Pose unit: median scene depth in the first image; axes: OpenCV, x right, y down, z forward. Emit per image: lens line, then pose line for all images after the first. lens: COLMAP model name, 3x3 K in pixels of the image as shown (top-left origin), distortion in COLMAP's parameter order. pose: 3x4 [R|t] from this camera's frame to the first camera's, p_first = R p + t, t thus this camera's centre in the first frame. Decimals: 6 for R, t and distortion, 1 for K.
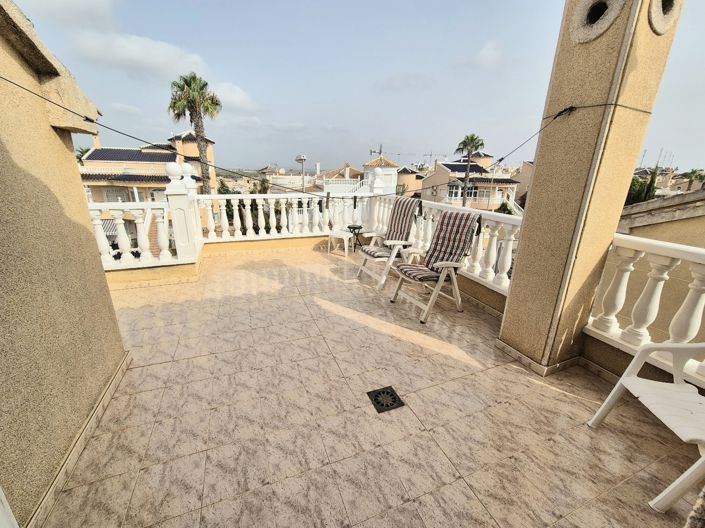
lens RADIAL K [[290.2, 0, 351.7], [0, 290.2, 262.6], [0, 0, 1]] dist [0.003012, 0.000161]
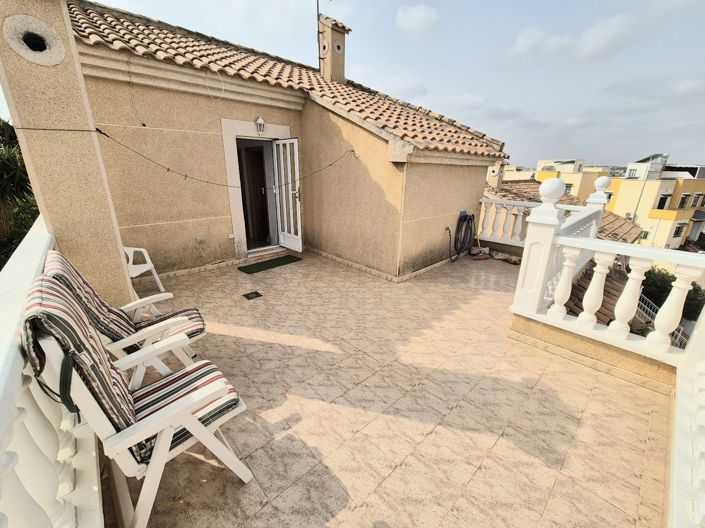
lens RADIAL K [[290.2, 0, 350.5], [0, 290.2, 263.4], [0, 0, 1]] dist [0.003012, 0.000161]
pose [[-0.933616, 0.086712, -0.347625, 0.119655], [-0.132107, 0.818585, 0.558987, -0.646013], [0.333031, 0.567802, -0.752789, 1.897907]]
